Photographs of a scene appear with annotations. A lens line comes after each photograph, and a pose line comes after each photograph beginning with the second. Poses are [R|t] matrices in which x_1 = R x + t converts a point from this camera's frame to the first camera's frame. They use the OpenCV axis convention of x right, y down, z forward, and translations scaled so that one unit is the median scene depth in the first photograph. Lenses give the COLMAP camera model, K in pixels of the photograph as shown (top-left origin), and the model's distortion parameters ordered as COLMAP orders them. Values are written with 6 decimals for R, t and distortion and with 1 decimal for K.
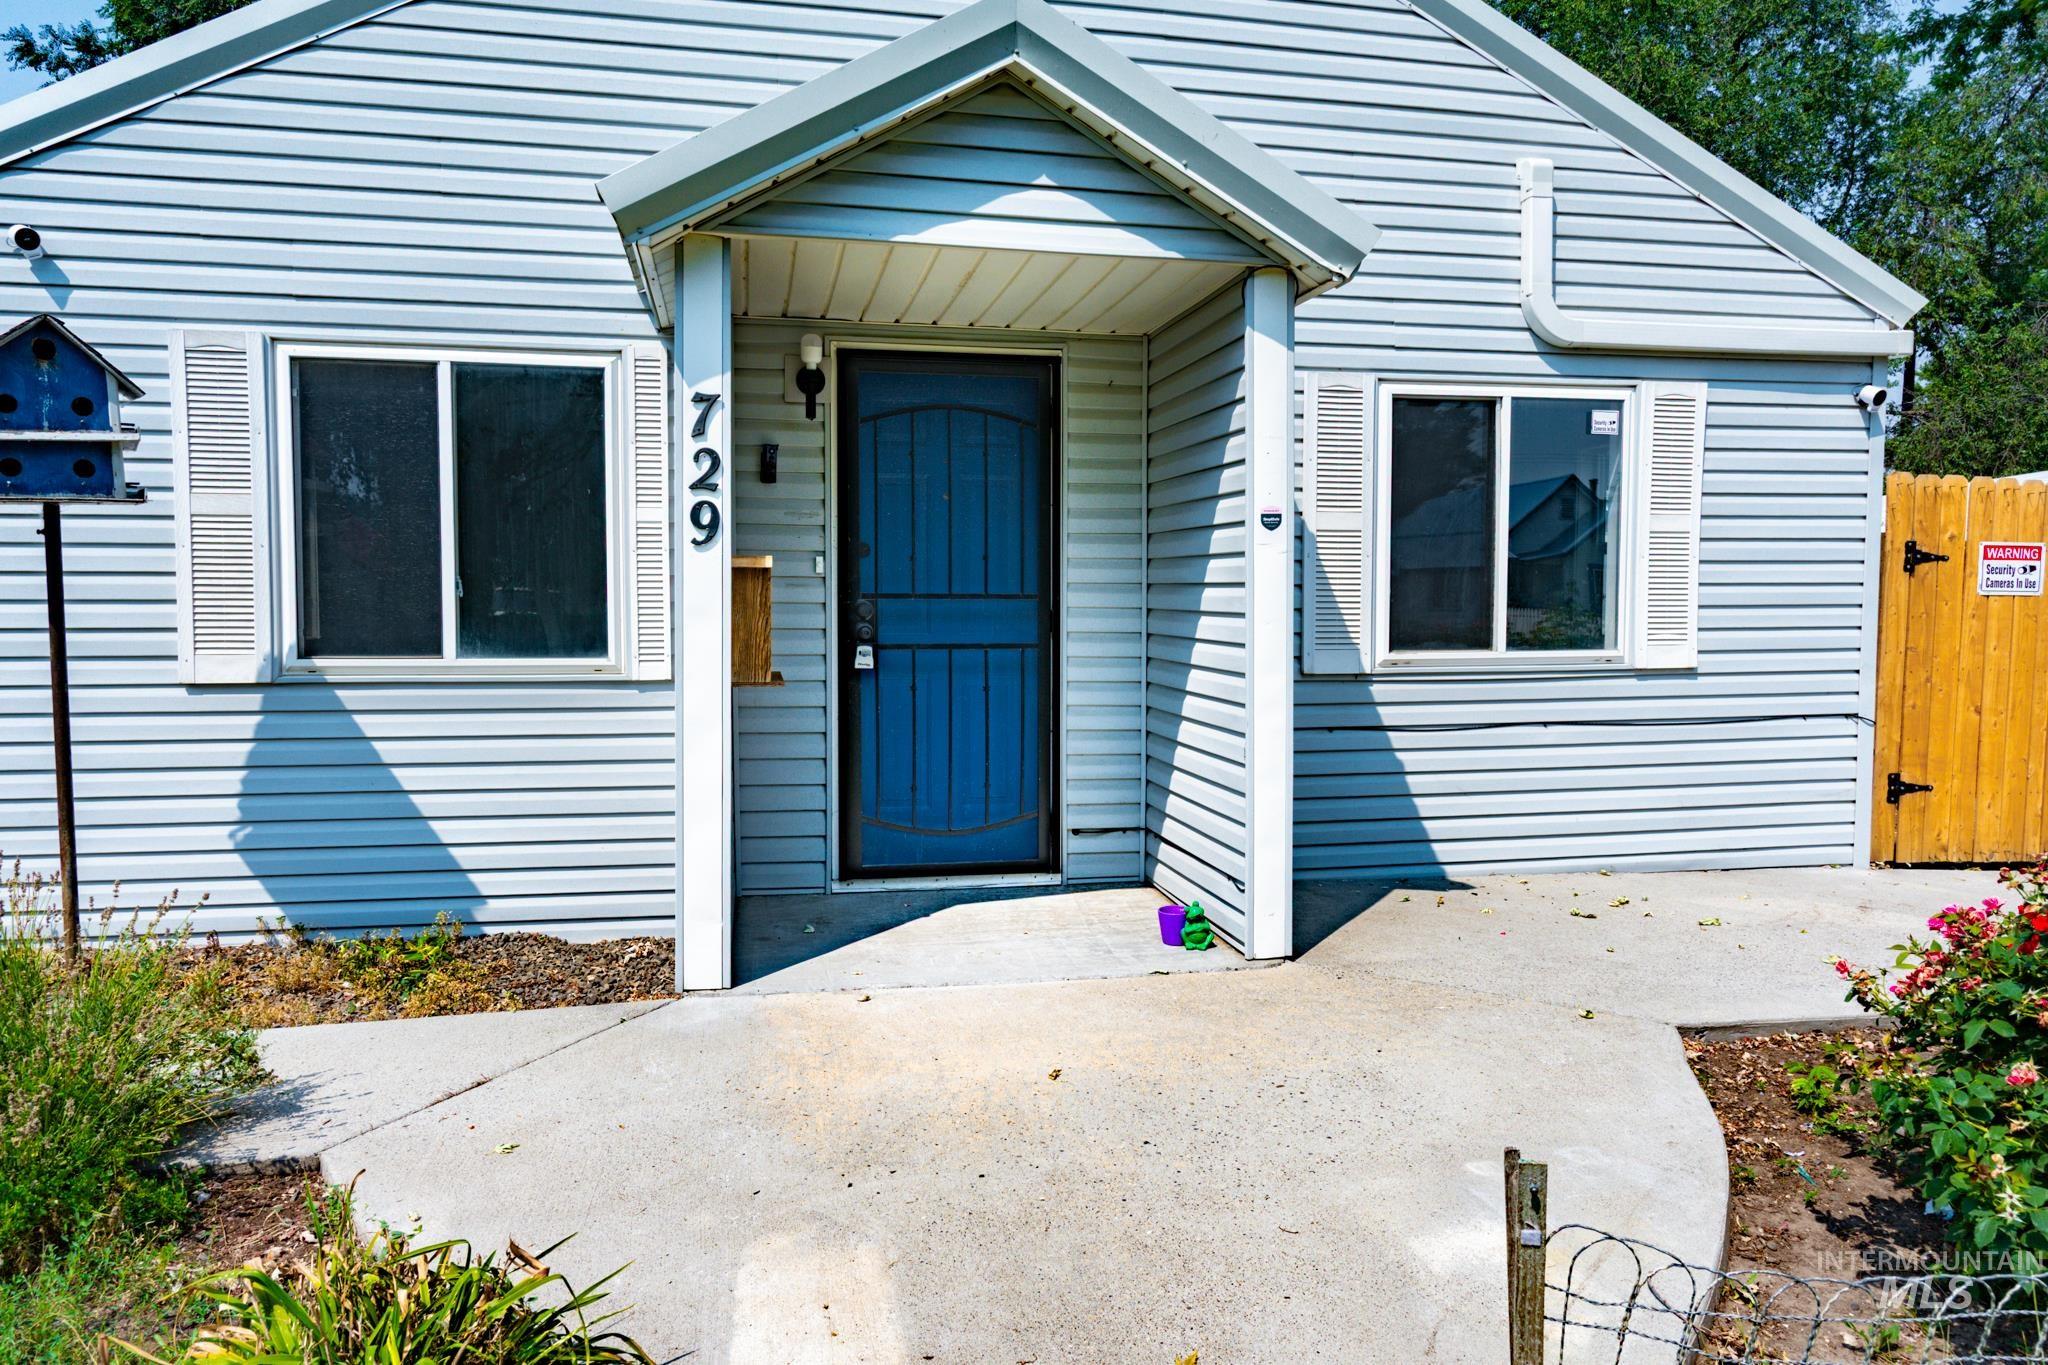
lens RADIAL K [[1355.2, 0, 1019.5], [0, 1355.2, 681.2], [0, 0, 1]] dist [-0.007648, 0.001535]
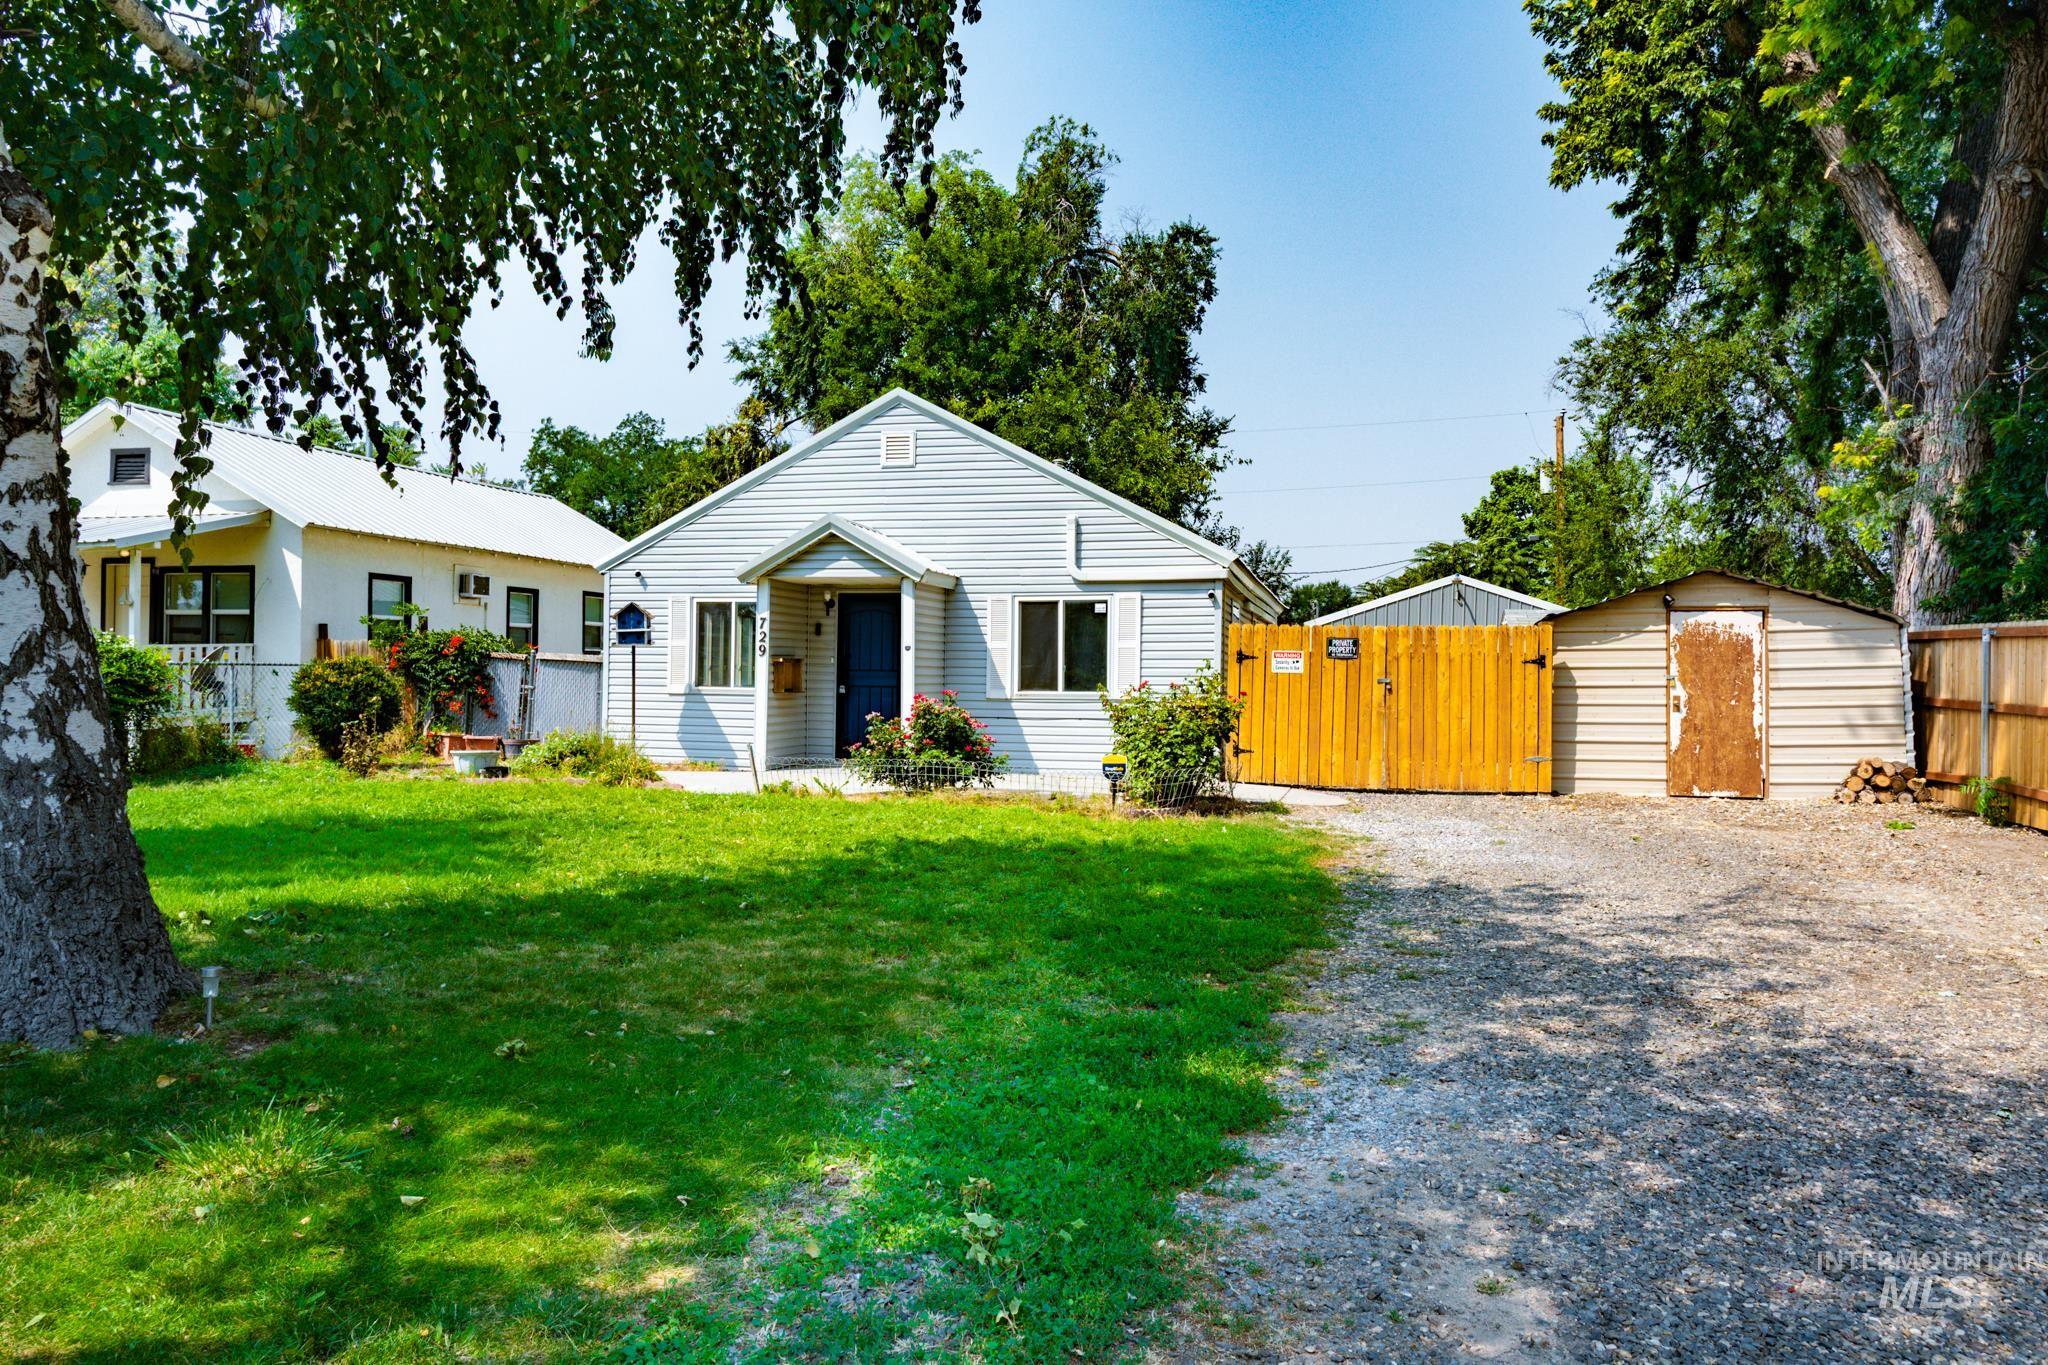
lens RADIAL K [[1355.2, 0, 1024.9], [0, 1355.2, 680.3], [0, 0, 1]] dist [-0.007648, 0.001535]
pose [[0.899877, 0.007571, -0.436078, 1.514657], [-0.035894, 0.997743, -0.056749, 0.115440], [0.434664, 0.066719, 0.898118, -1.528956]]
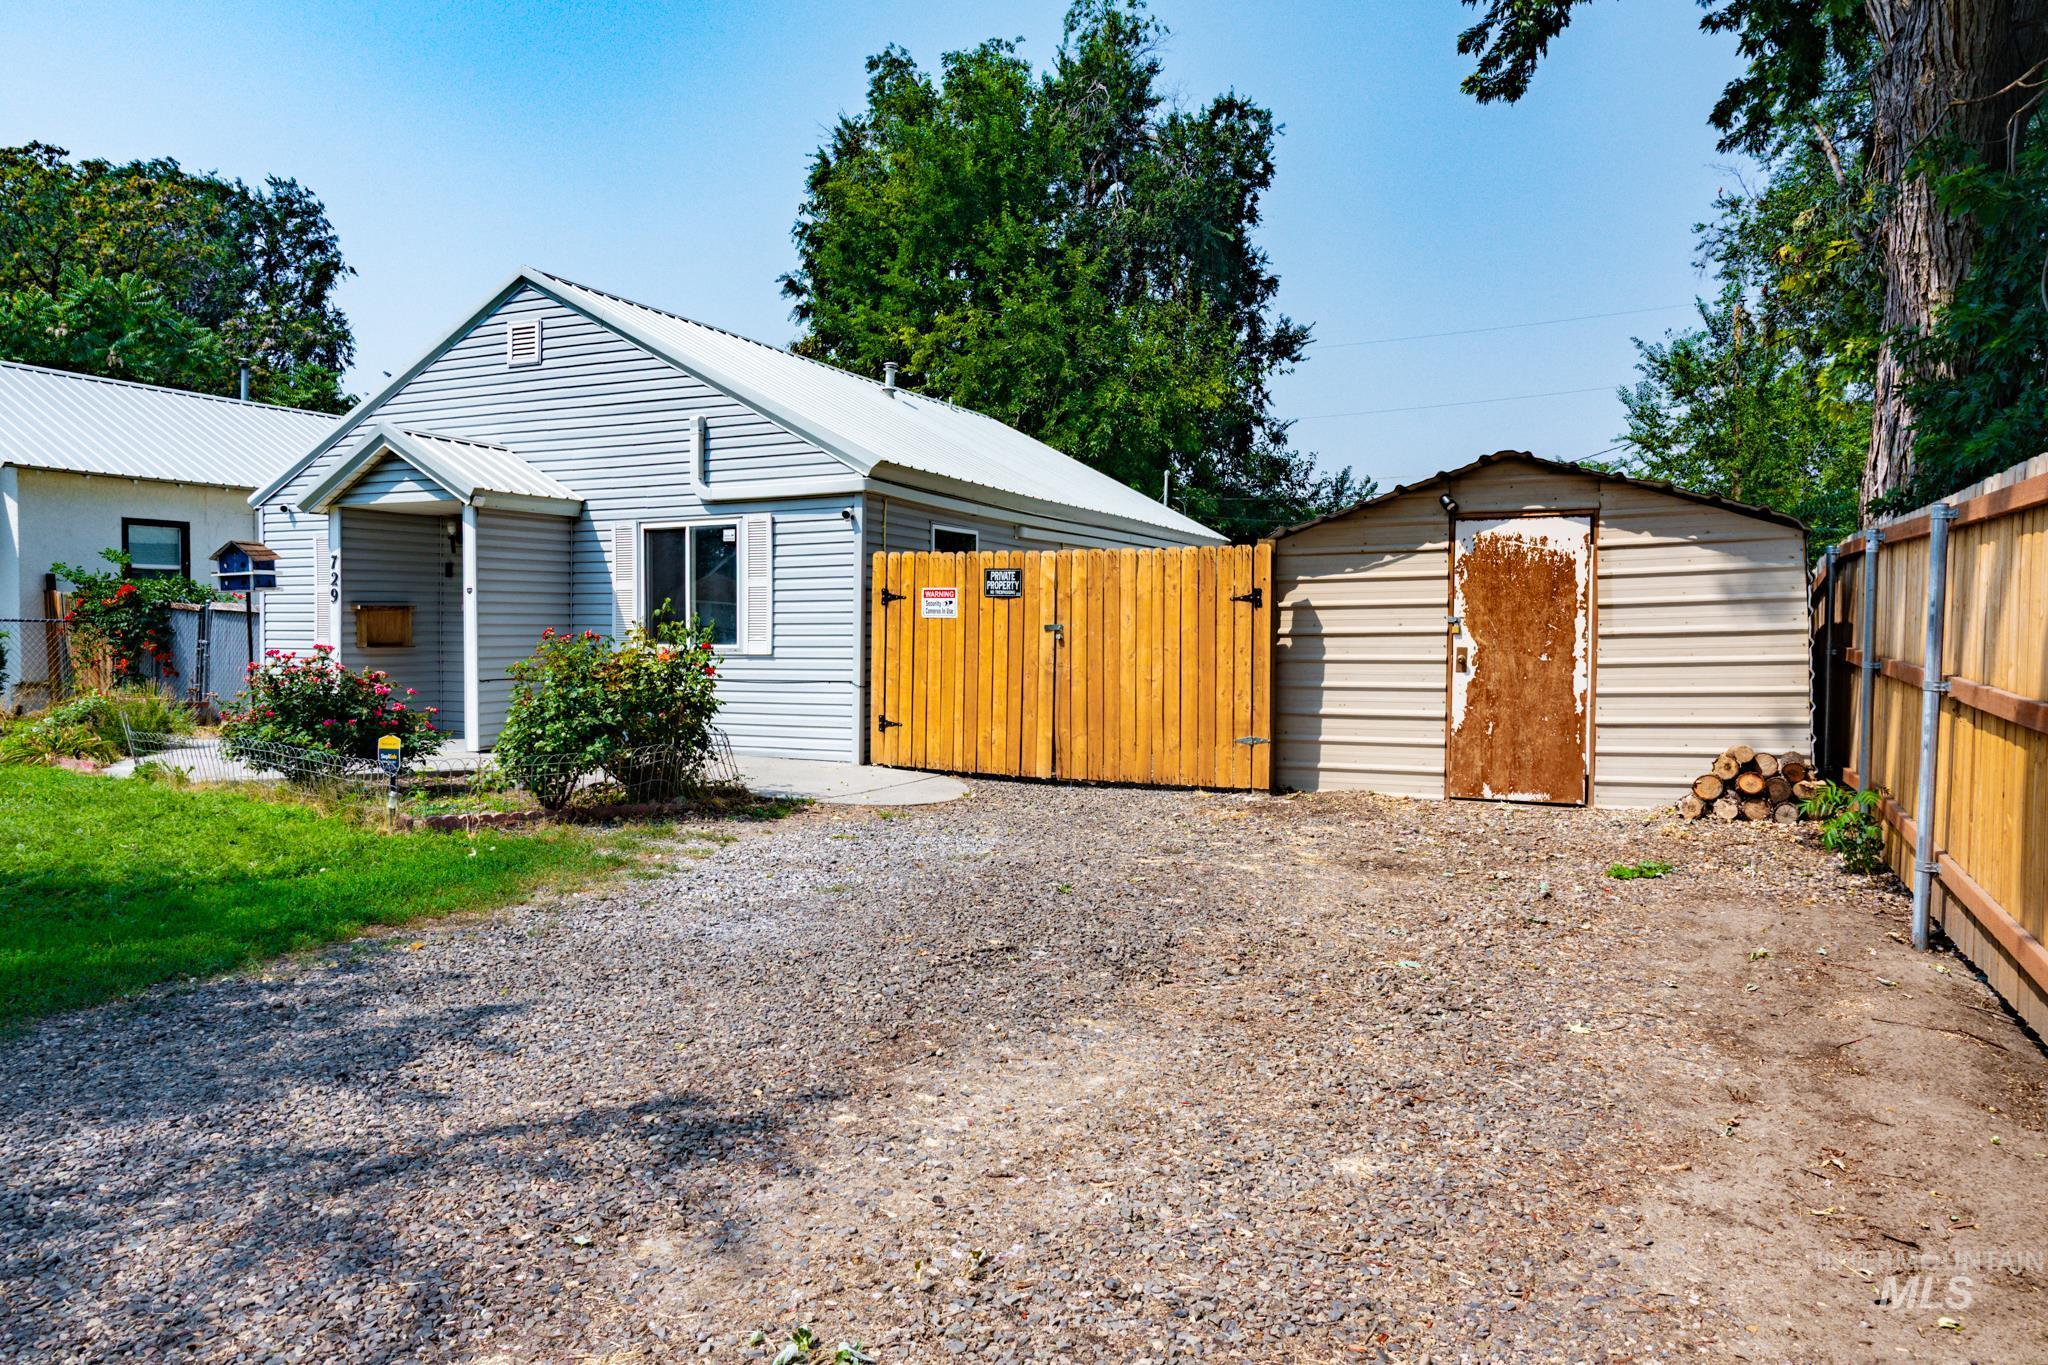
lens RADIAL K [[1355.2, 0, 1023.6], [0, 1355.2, 683.7], [0, 0, 1]] dist [-0.007648, 0.001535]
pose [[0.791882, 0.025446, -0.610143, 2.111956], [-0.041253, 0.999078, -0.011874, 0.043450], [0.609279, 0.034573, 0.792202, -0.373201]]
